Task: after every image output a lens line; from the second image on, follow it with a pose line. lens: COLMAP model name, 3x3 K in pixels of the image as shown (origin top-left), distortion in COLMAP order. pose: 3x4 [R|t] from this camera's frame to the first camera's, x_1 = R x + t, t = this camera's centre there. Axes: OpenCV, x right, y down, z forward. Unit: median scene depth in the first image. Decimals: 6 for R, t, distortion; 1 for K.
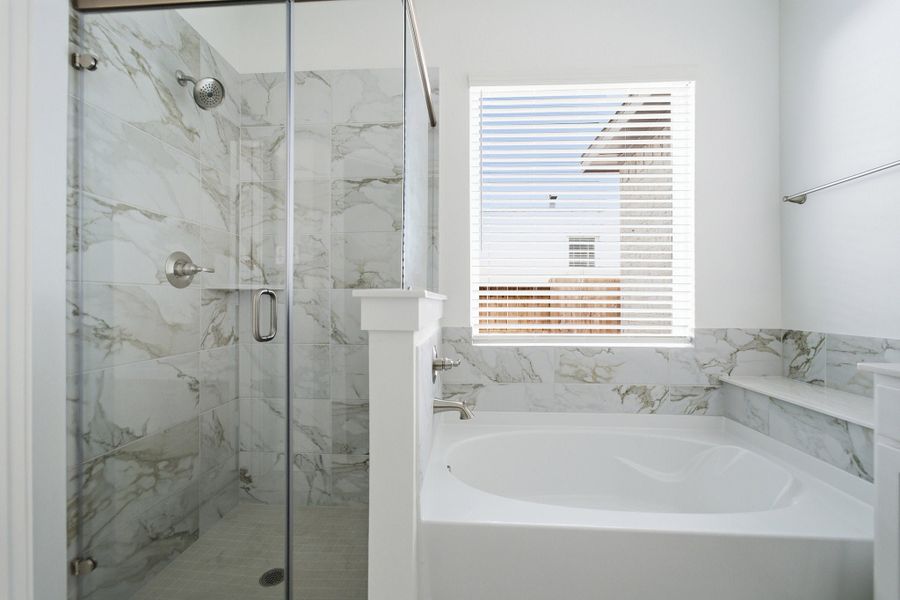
lens RADIAL K [[373.2, 0, 451.9], [0, 373.2, 300.9], [0, 0, 1]] dist [-0.003459, 0.002742]
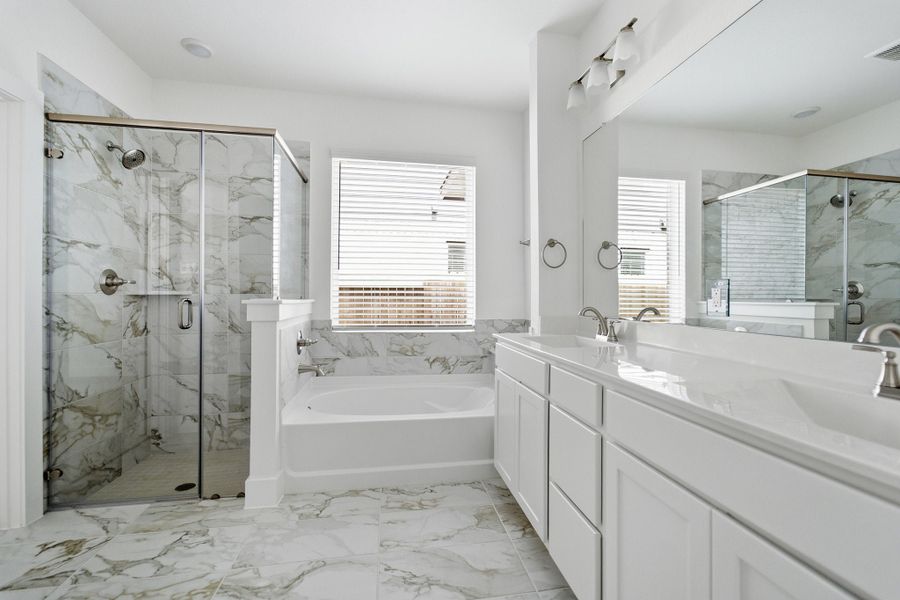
lens RADIAL K [[373.2, 0, 451.1], [0, 373.2, 299.1], [0, 0, 1]] dist [-0.003459, 0.002742]
pose [[0.973564, 0.002253, 0.228405, 0.196935], [-0.003103, 0.999990, 0.003359, -0.026159], [-0.228395, -0.003979, 0.973560, -0.632746]]
